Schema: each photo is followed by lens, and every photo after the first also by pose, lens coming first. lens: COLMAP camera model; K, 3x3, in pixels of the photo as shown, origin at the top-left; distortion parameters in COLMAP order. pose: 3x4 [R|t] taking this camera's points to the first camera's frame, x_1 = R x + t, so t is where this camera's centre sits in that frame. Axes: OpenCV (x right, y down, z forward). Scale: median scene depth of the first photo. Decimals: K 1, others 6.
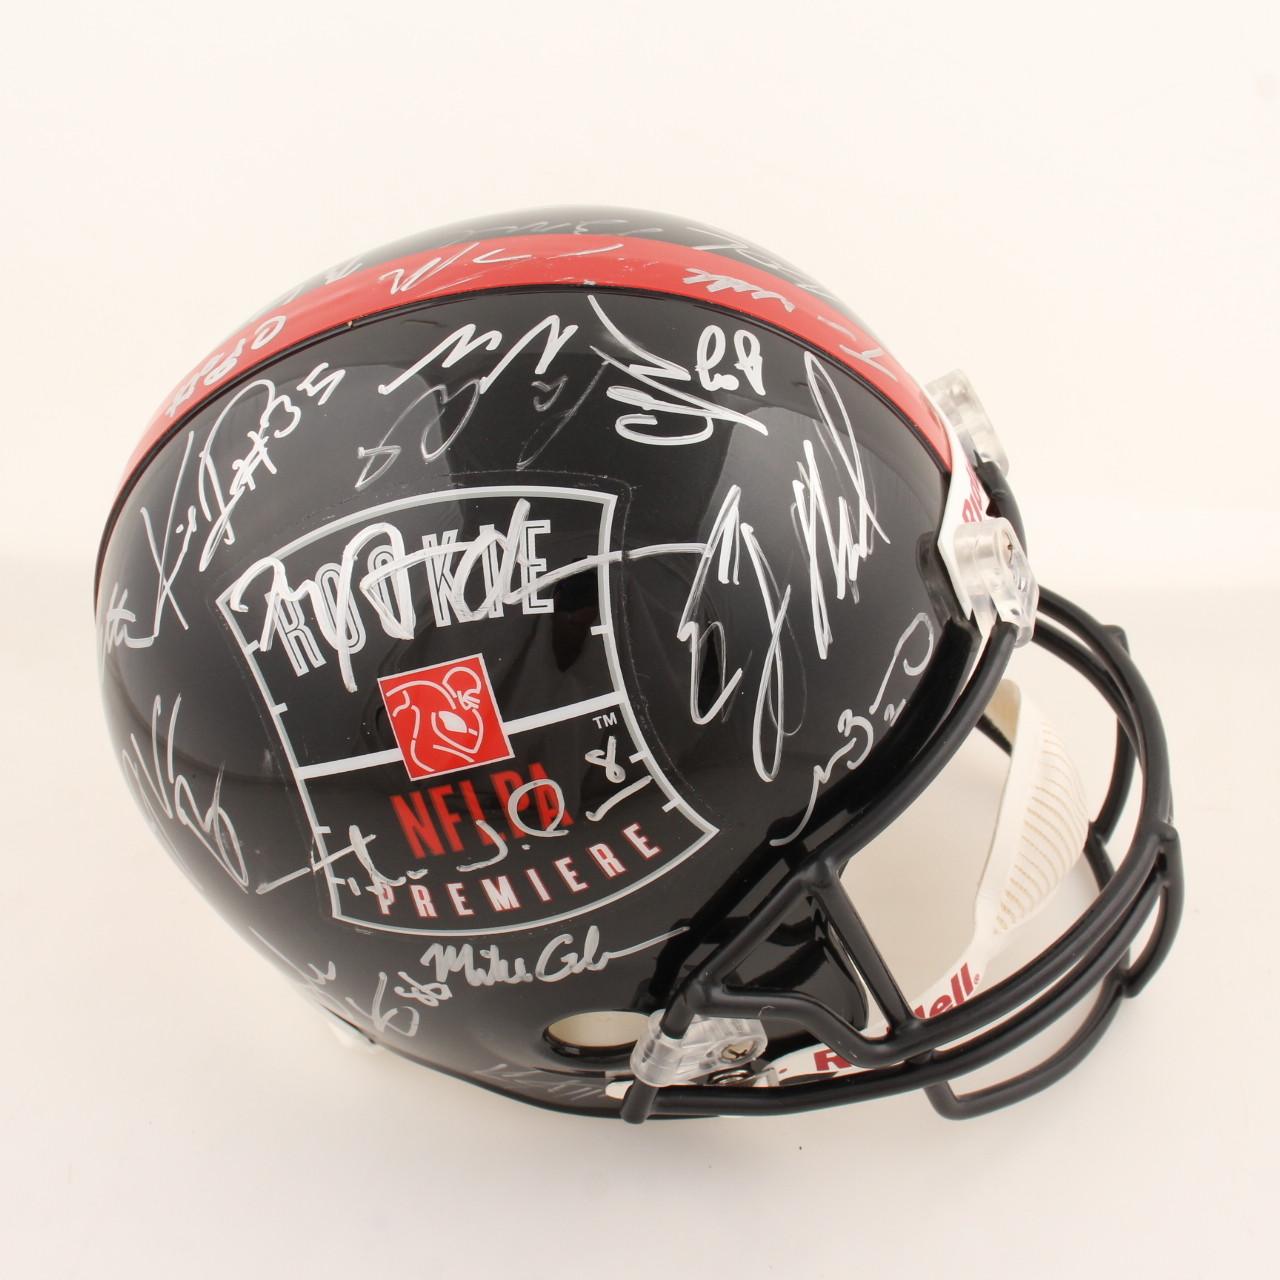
lens RADIAL K [[1965.6, 0, 640.0], [0, 1965.6, 640.0], [0, 0, 1]] dist [-0.118841, -0.000407]
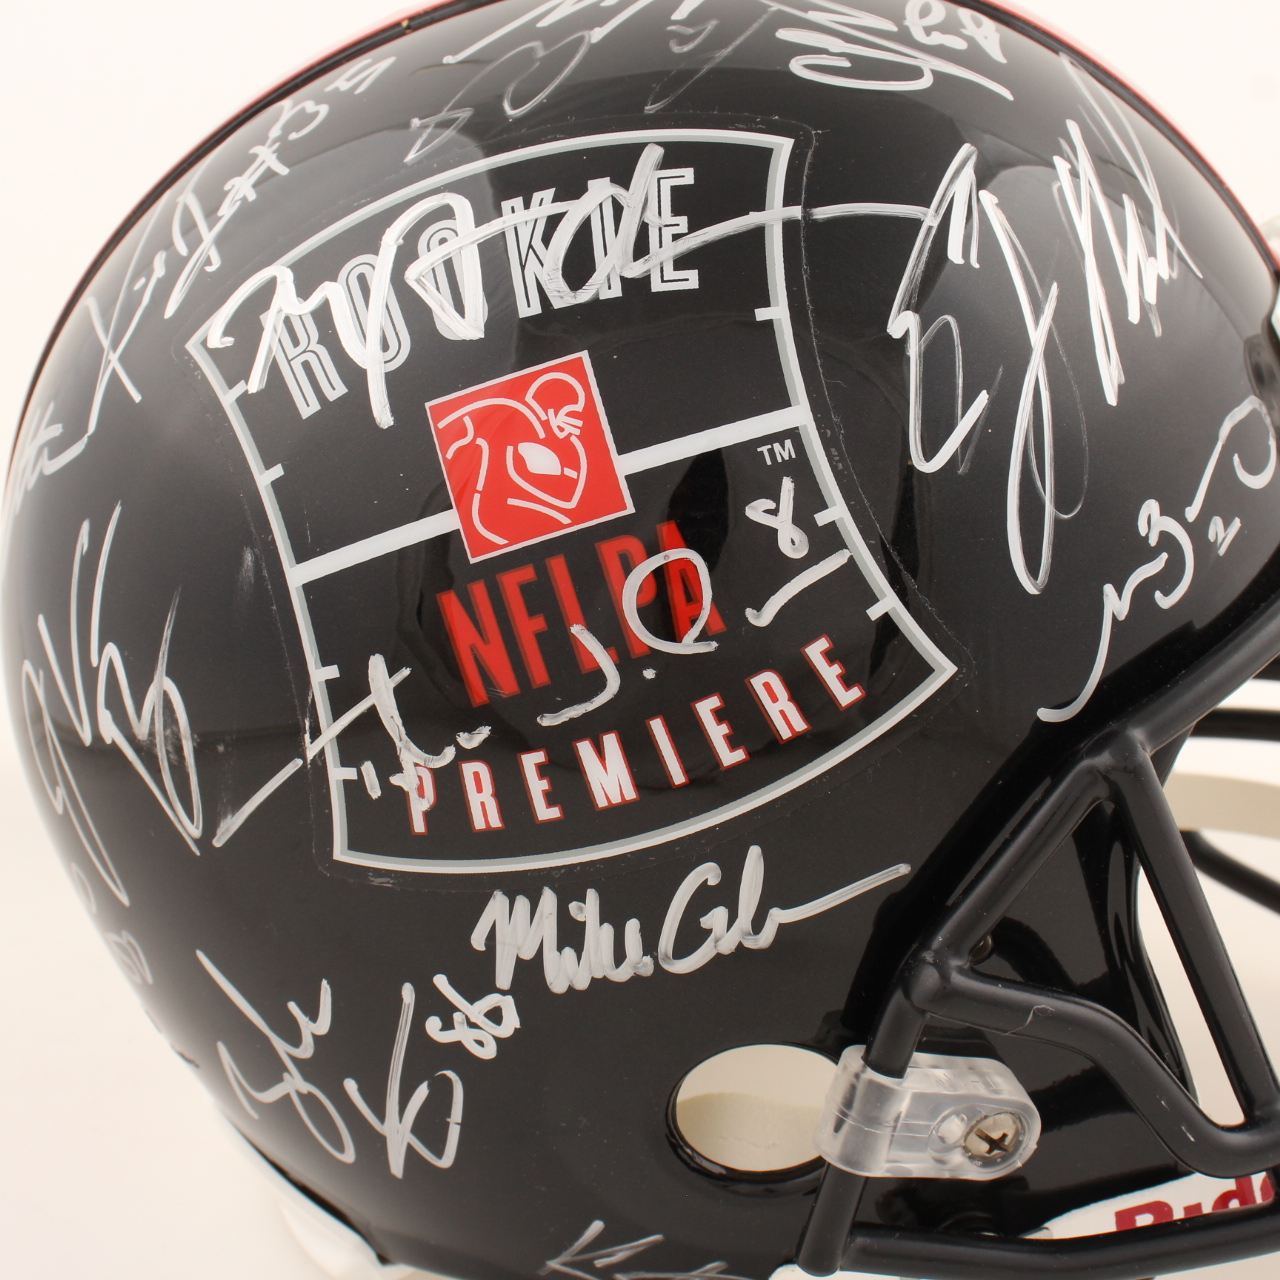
lens RADIAL K [[2552.5, 0, 640.0], [0, 2552.5, 640.0], [0, 0, 1]] dist [-0.015950, 0.332584]
pose [[0.998929, -0.002600, -0.046199, -0.023451], [-0.013699, 0.937044, -0.348943, 0.380353], [0.044198, 0.349202, 0.936005, 0.233993]]
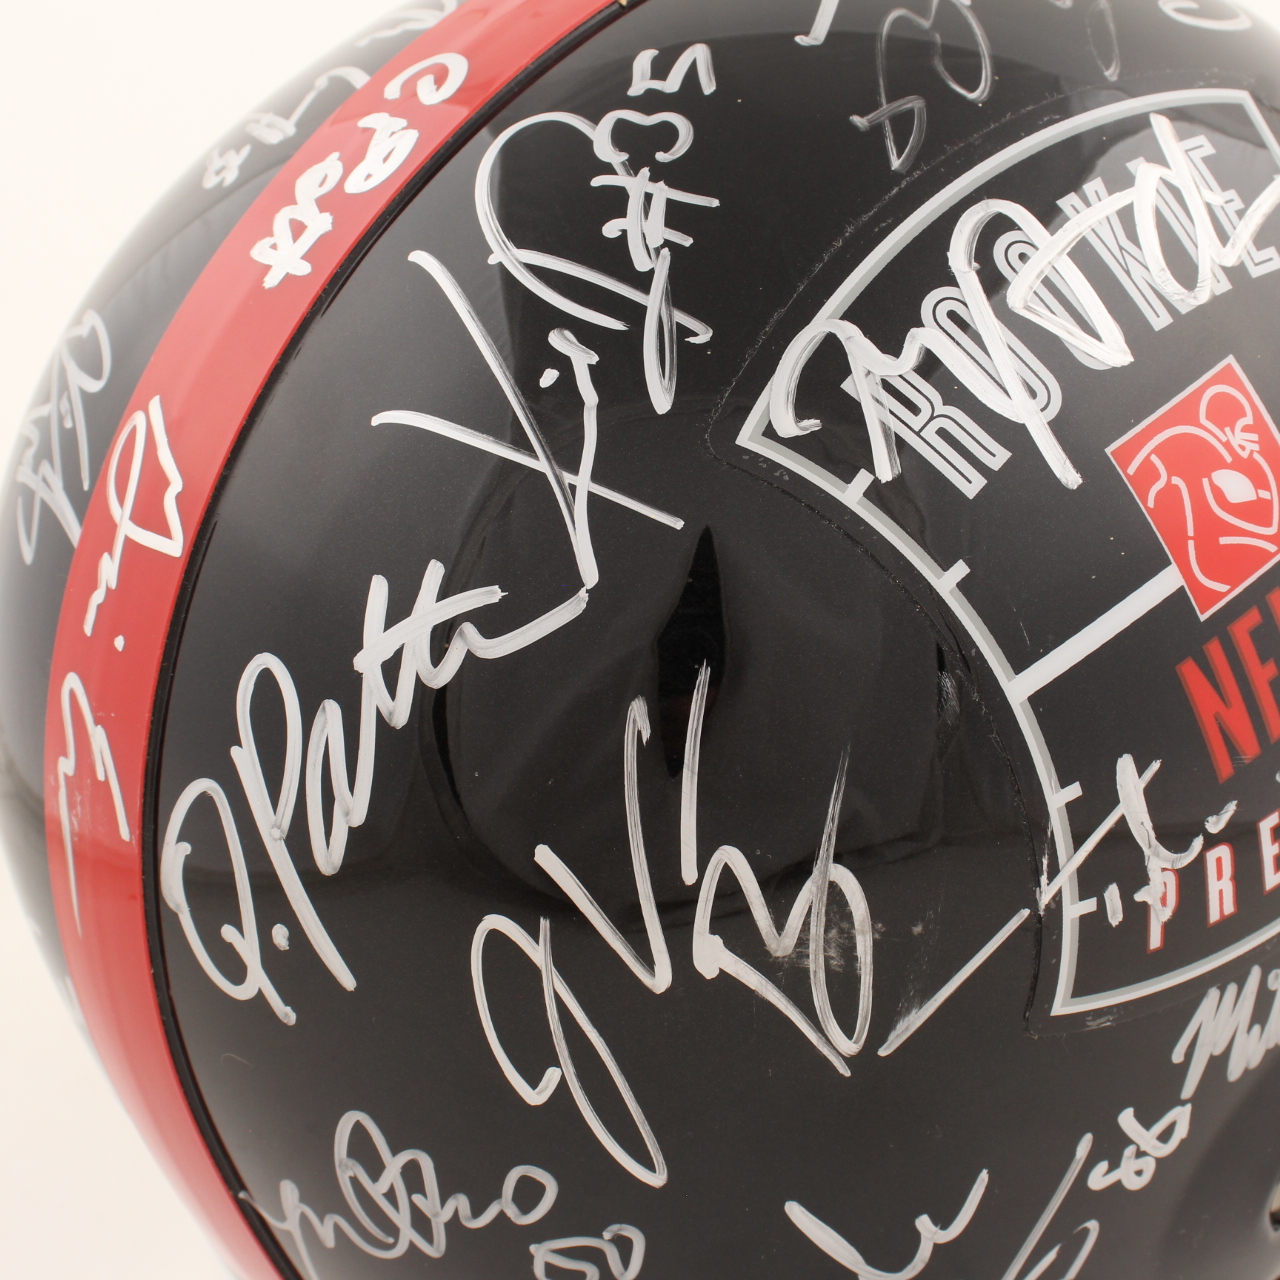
lens RADIAL K [[2835.9, 0, 640.0], [0, 2835.9, 640.0], [0, 0, 1]] dist [-0.034386, 0.367580]
pose [[0.741229, -0.236281, 0.628291, -0.722117], [0.425285, 0.889476, -0.167228, 0.140633], [-0.519337, 0.391157, 0.759793, 0.481212]]
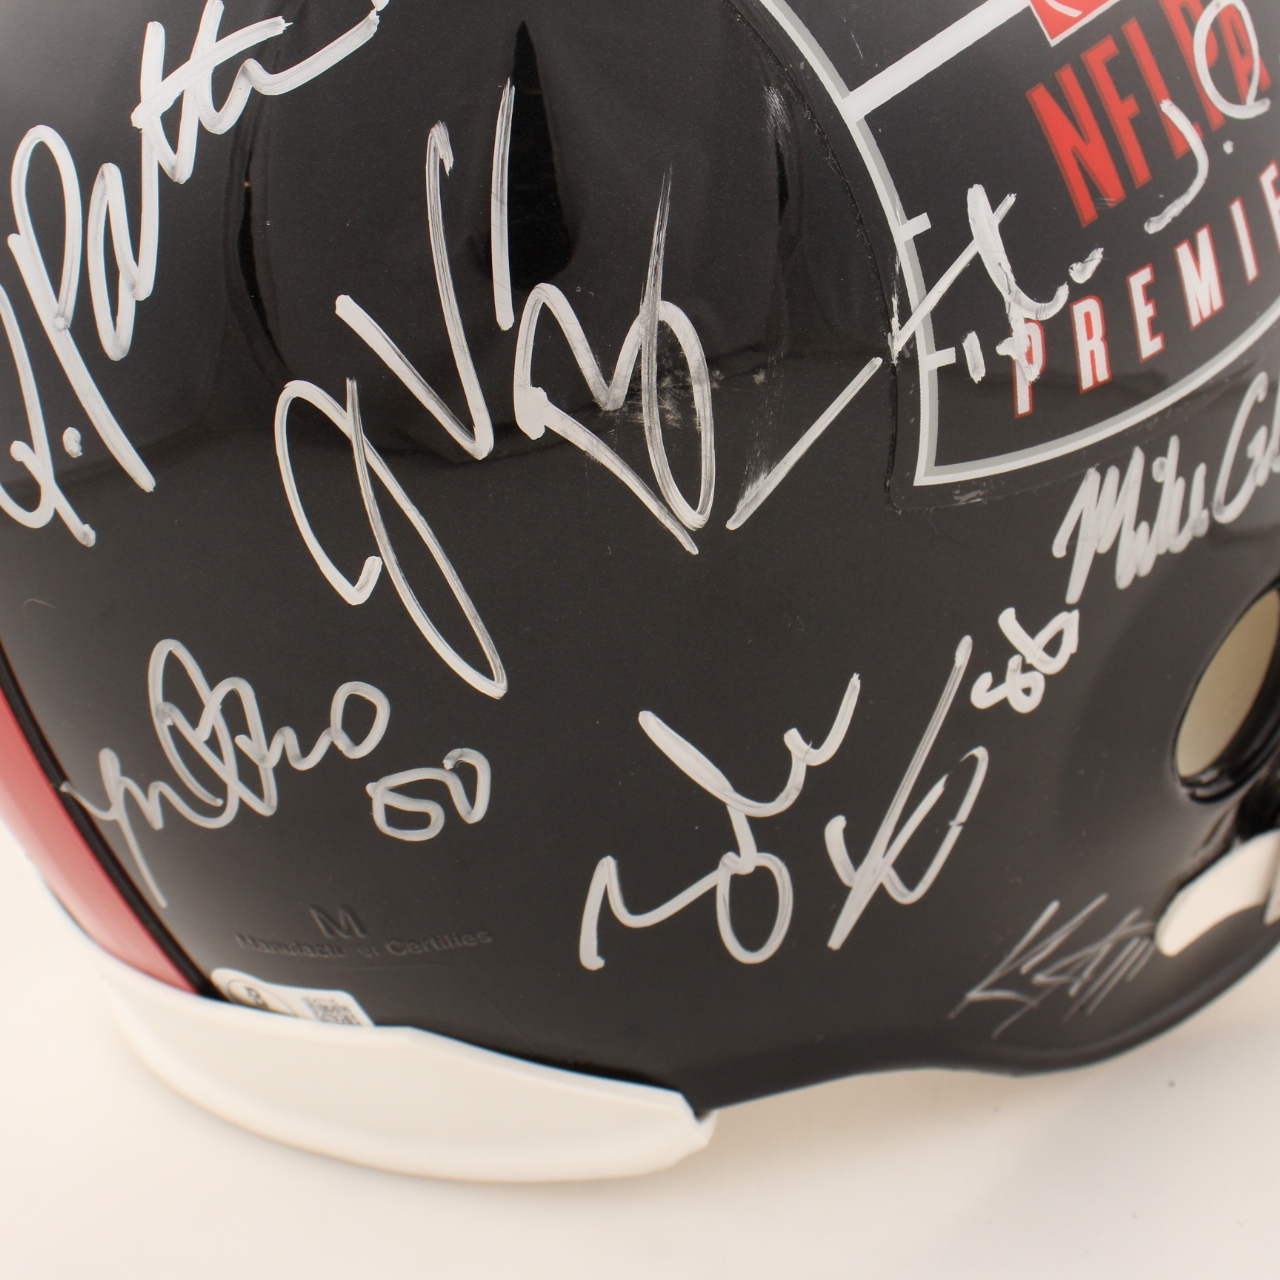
lens RADIAL K [[2835.9, 0, 640.0], [0, 2835.9, 640.0], [0, 0, 1]] dist [-0.034386, 0.367580]
pose [[0.720527, -0.255517, 0.644633, -0.695472], [0.472811, 0.861055, -0.187173, 0.287110], [-0.507239, 0.439653, 0.741225, 0.576534]]
